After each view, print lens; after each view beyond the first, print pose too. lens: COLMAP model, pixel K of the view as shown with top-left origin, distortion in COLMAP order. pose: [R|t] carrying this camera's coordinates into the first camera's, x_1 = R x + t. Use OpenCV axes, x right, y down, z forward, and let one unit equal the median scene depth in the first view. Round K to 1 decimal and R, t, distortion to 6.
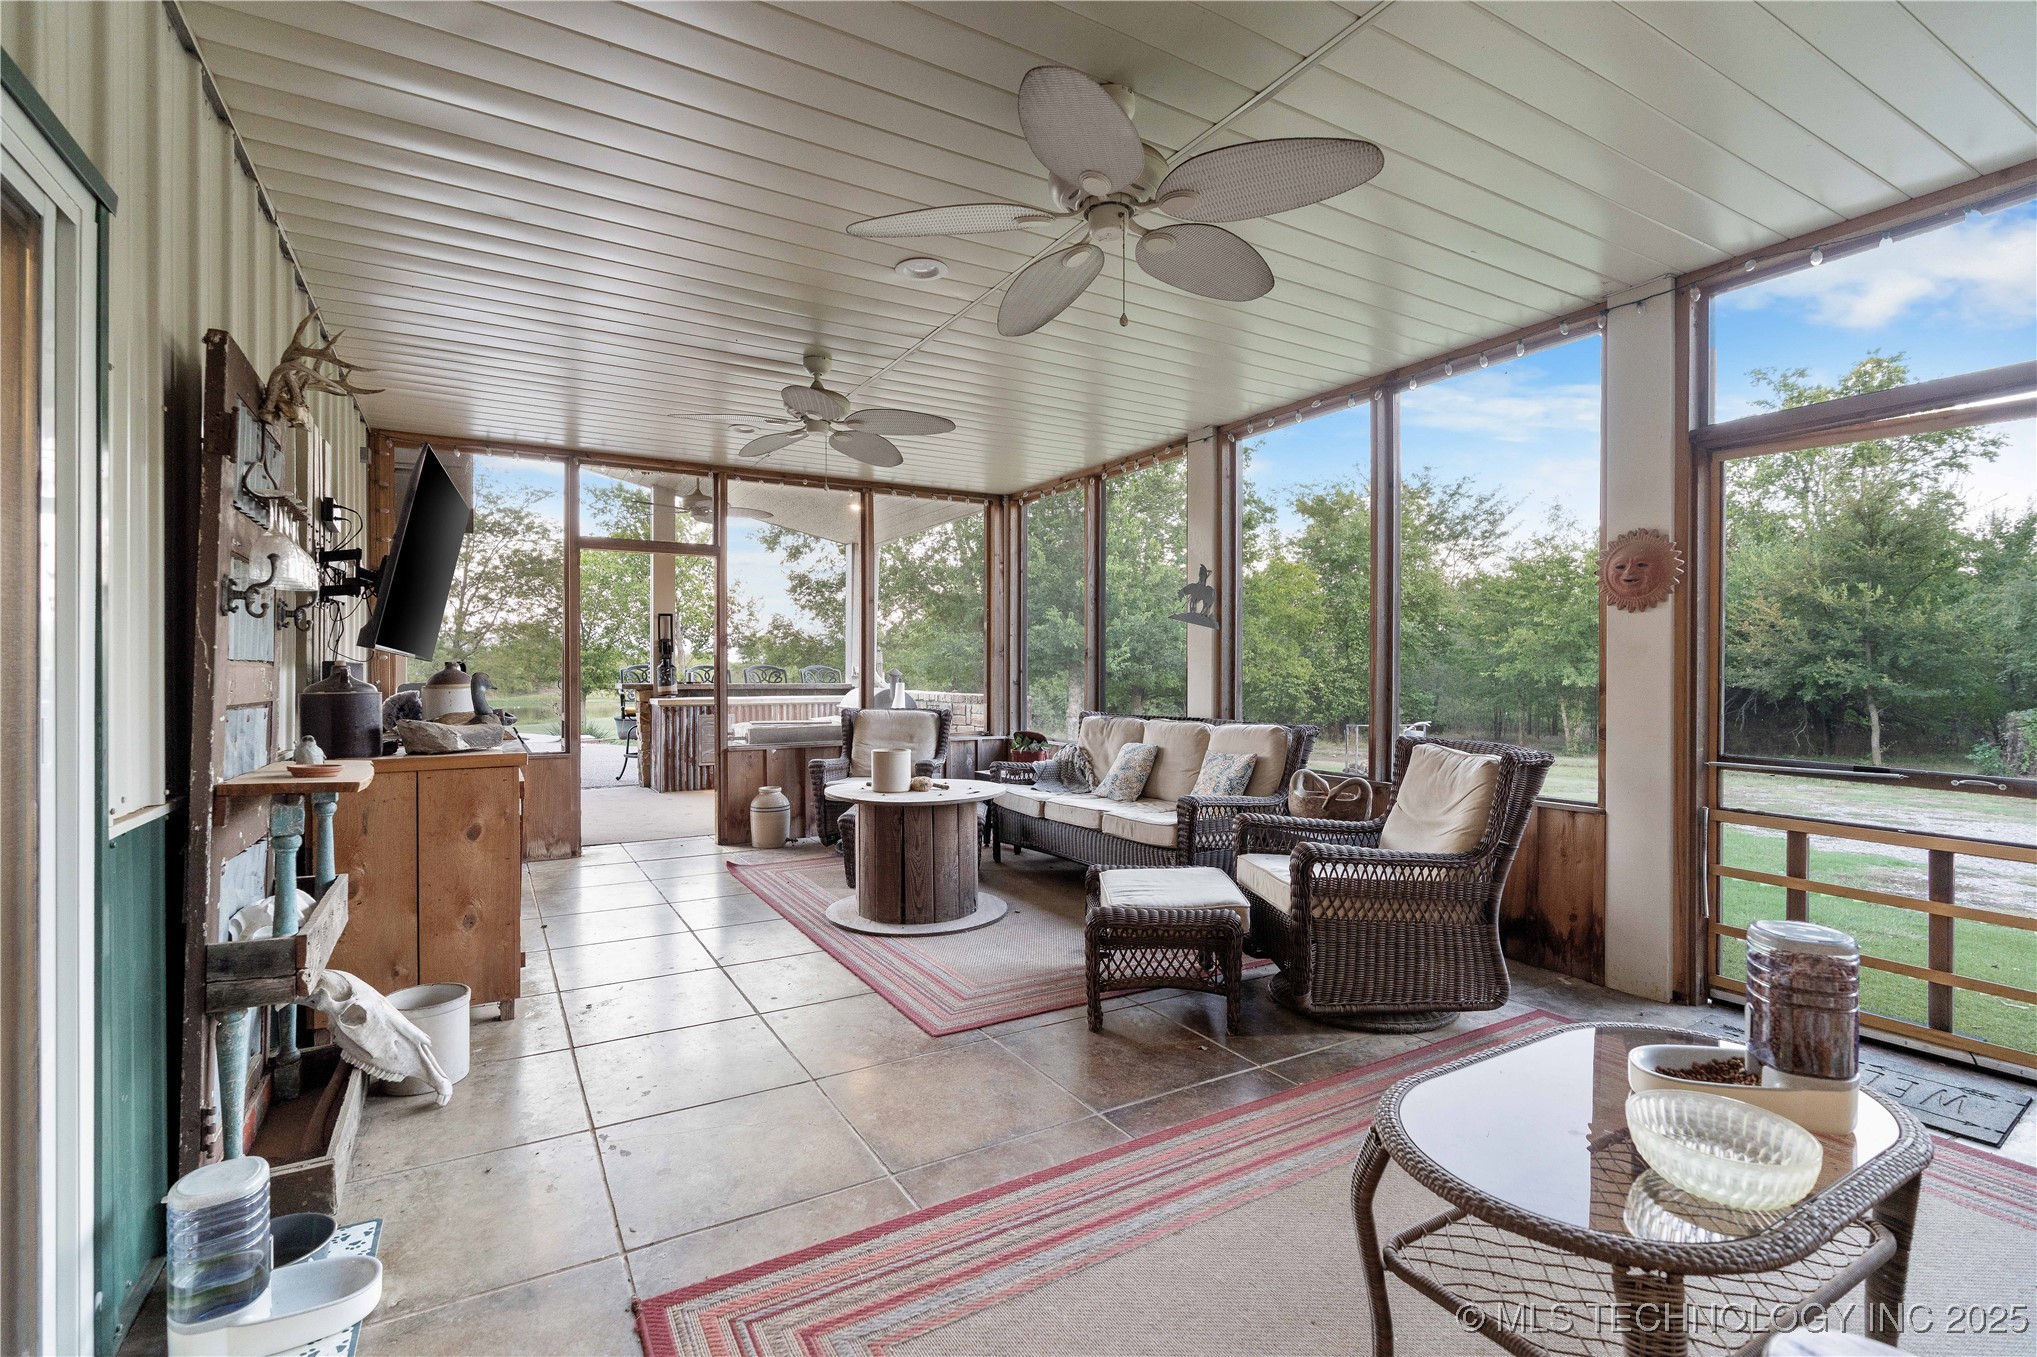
lens RADIAL K [[916.6, 0, 1018.5], [0, 916.6, 678.5], [0, 0, 1]] dist [-0.007967, -0.000244]
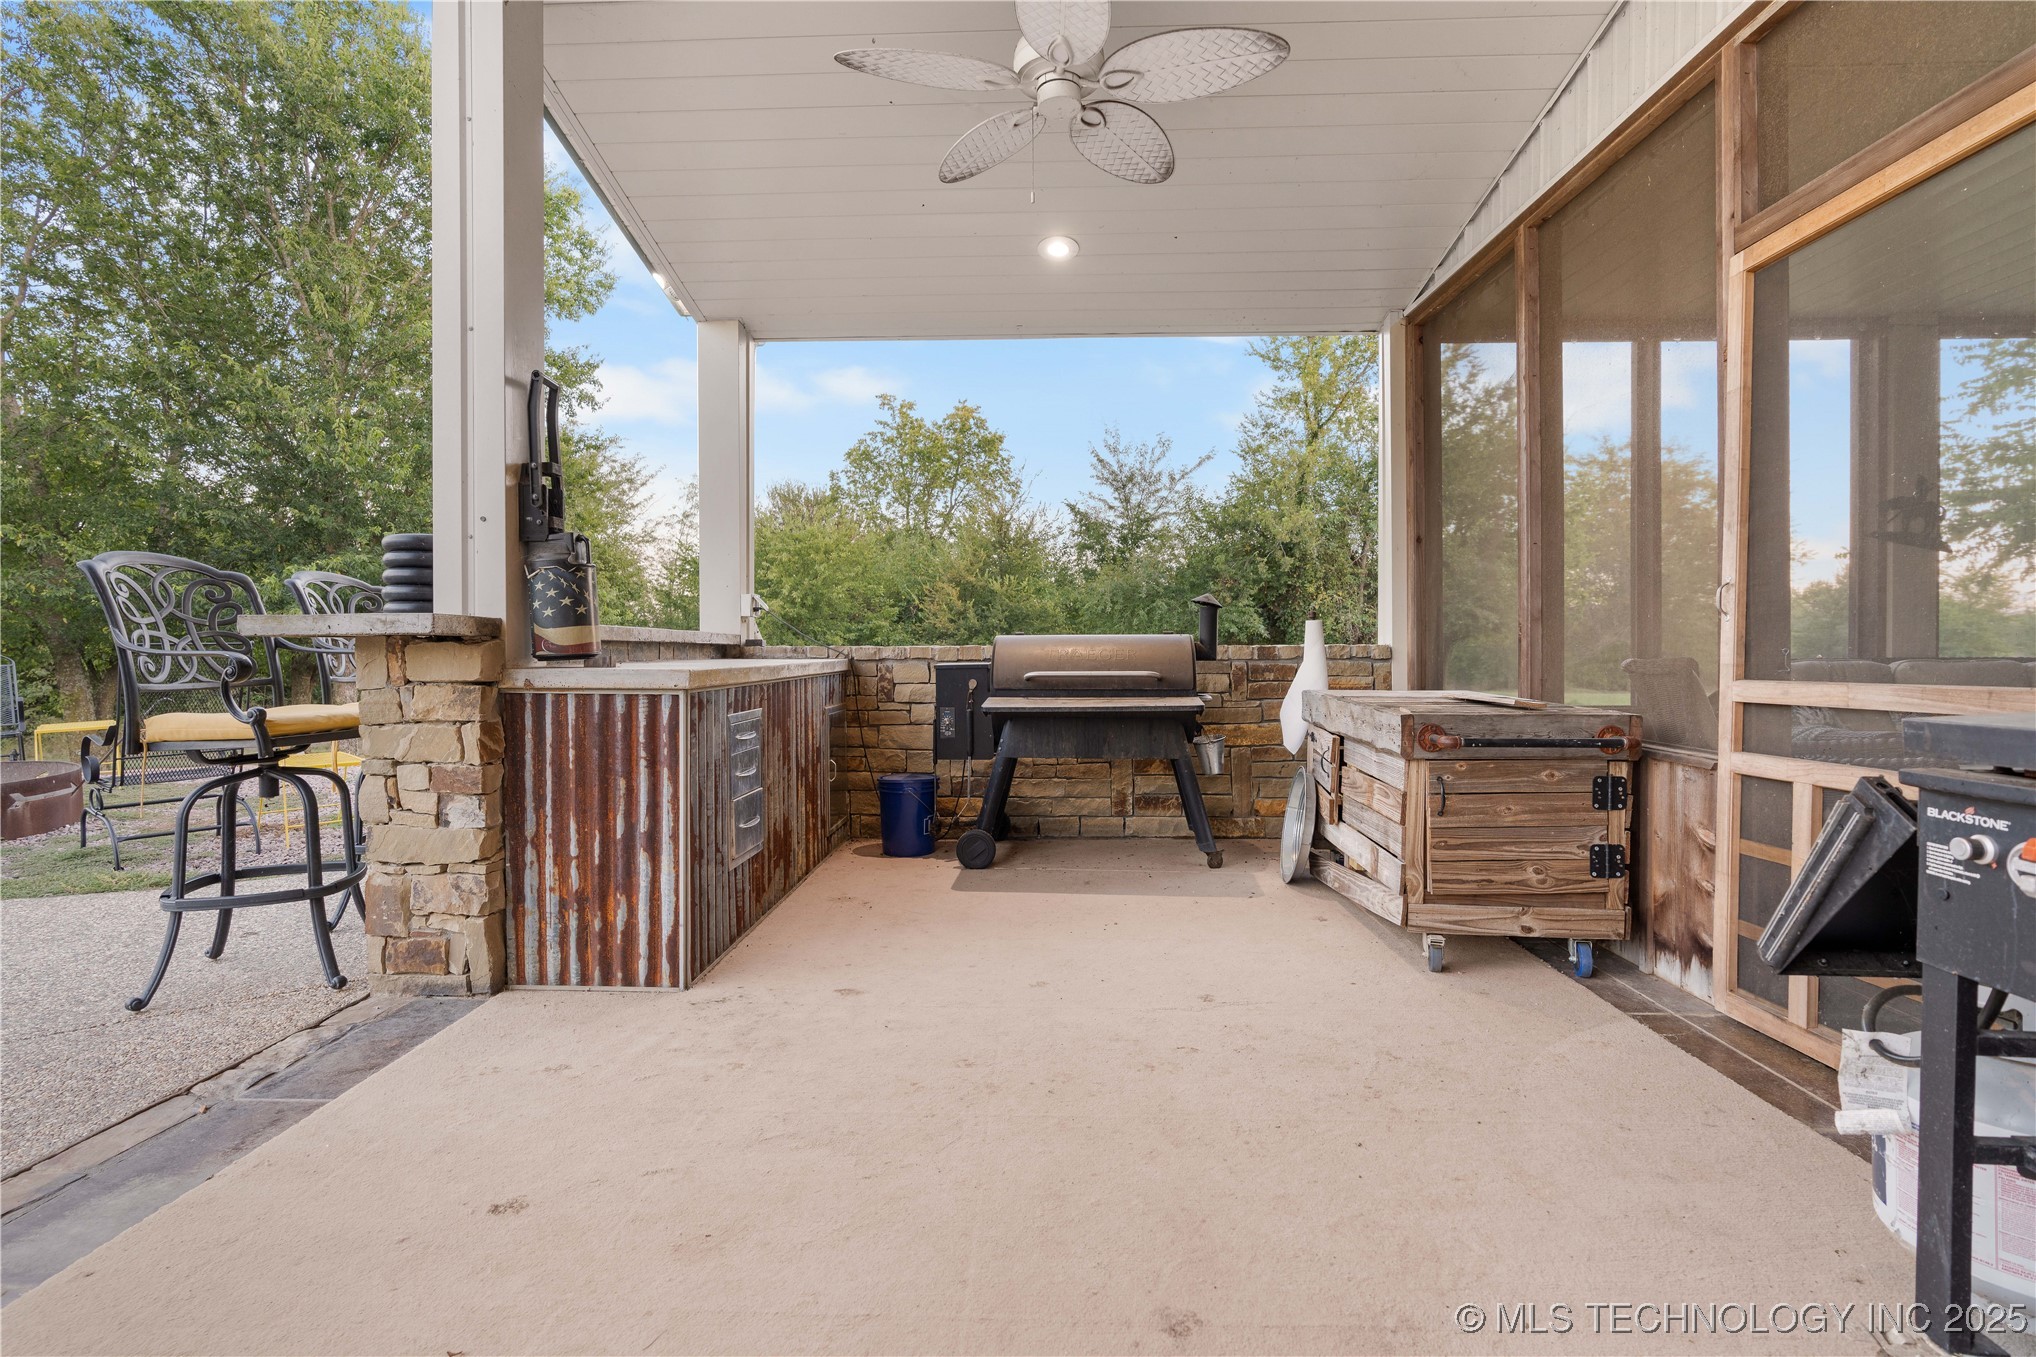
lens RADIAL K [[933.8, 0, 1018.0], [0, 933.8, 678.5], [0, 0, 1]] dist [-0.030073, 0.000047]
pose [[0.531158, -0.027496, 0.846826, -0.131981], [0.008240, 0.999594, 0.027288, 0.004313], [-0.847232, -0.007517, 0.531169, 0.170285]]
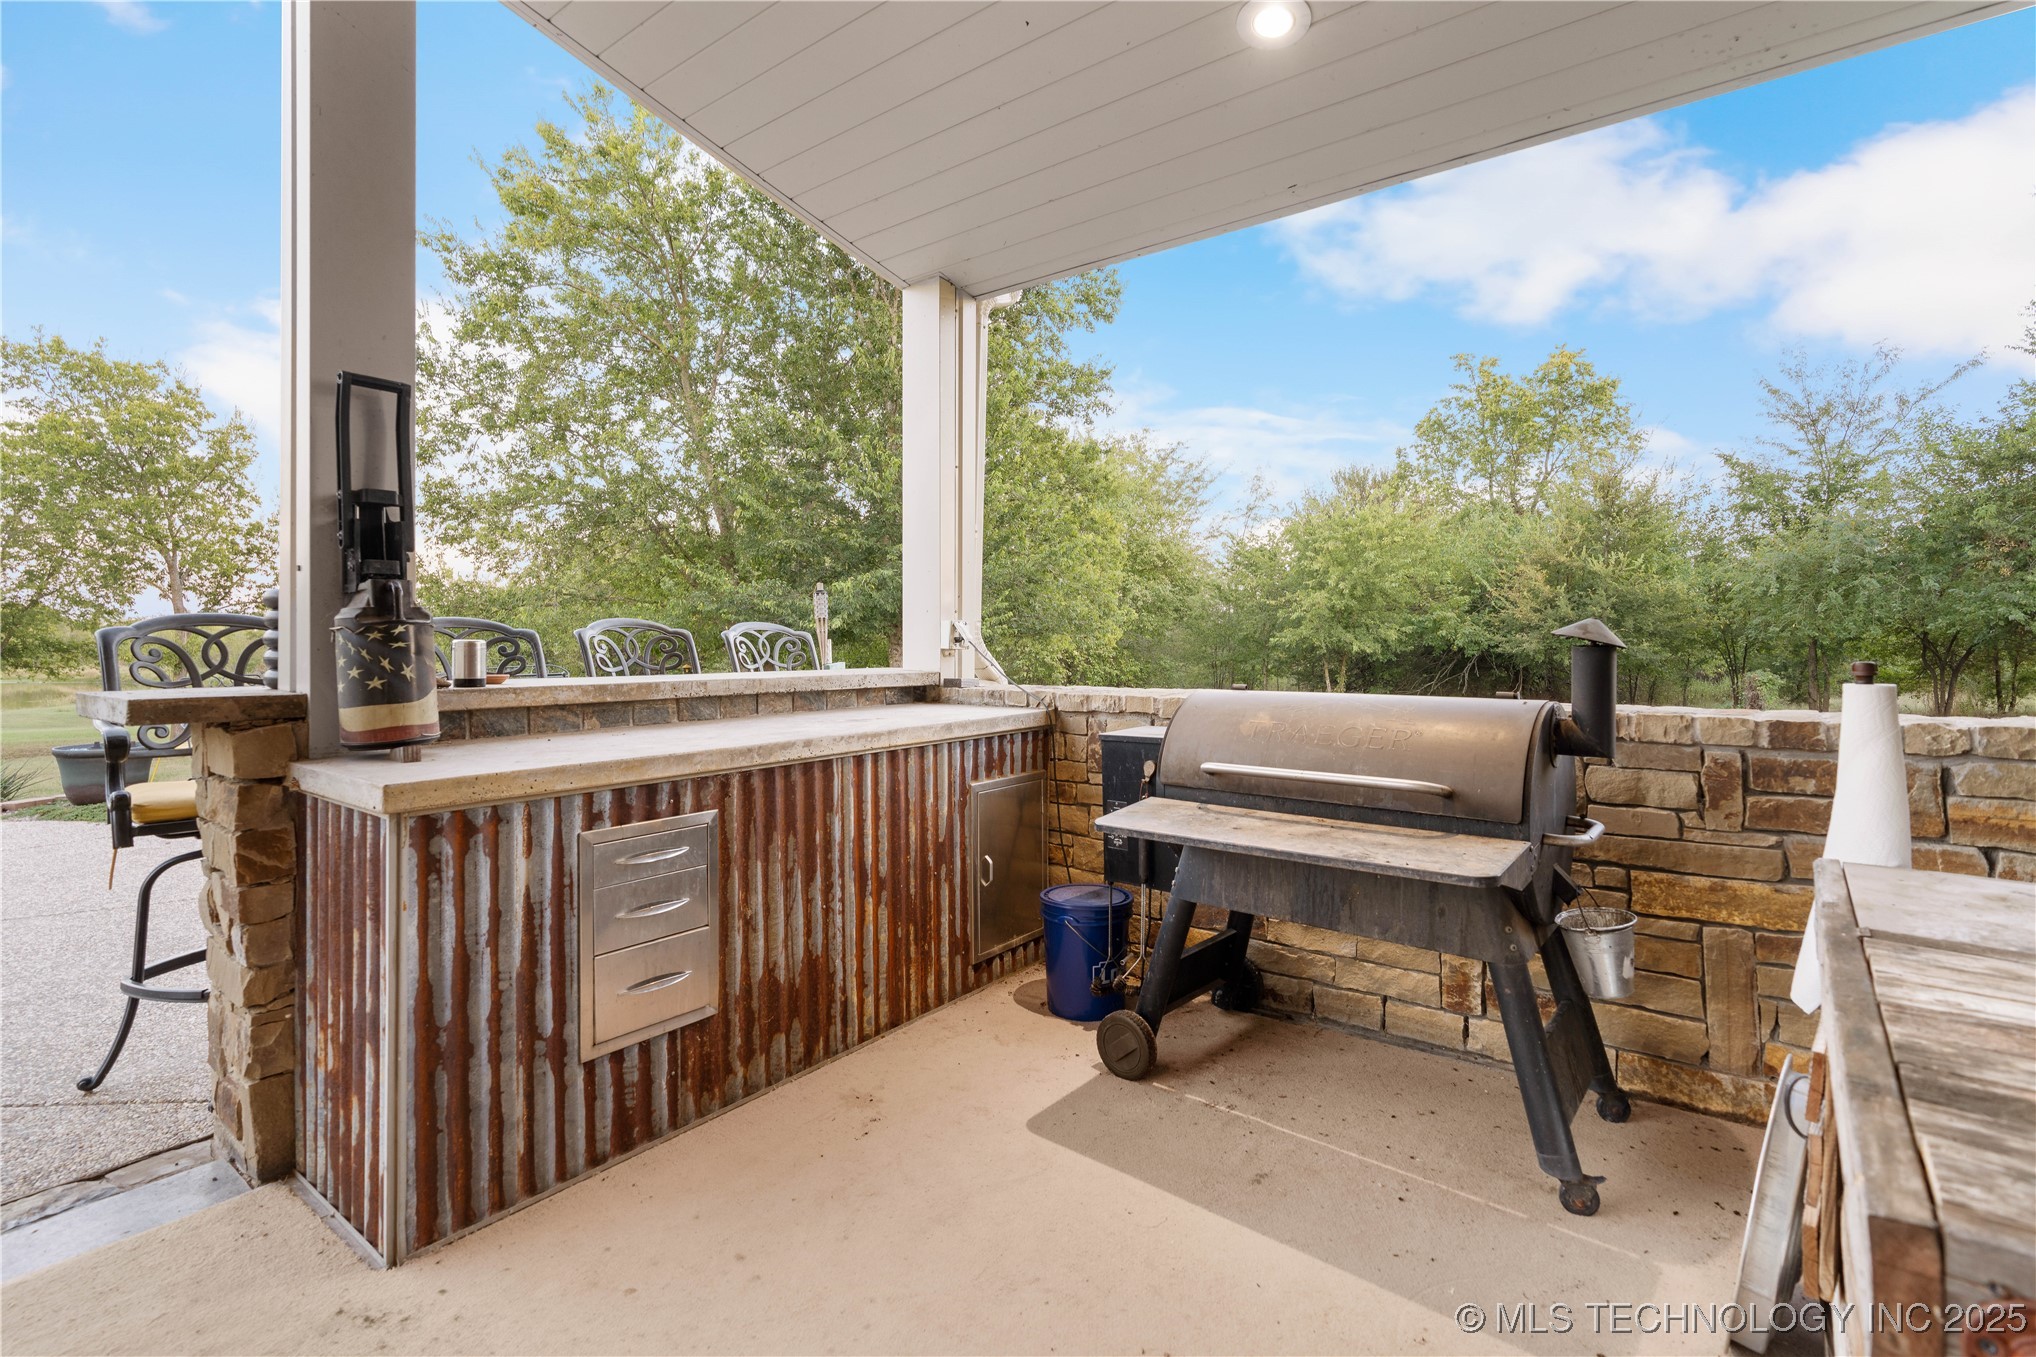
lens RADIAL K [[932.4, 0, 1017.2], [0, 932.4, 640.1], [0, 0, 1]] dist [-0.005612, 0.000106]
pose [[0.923124, -0.002977, 0.384492, -0.077880], [0.005470, 0.999971, -0.005390, -0.001176], [-0.384464, 0.007079, 0.923113, 0.173189]]
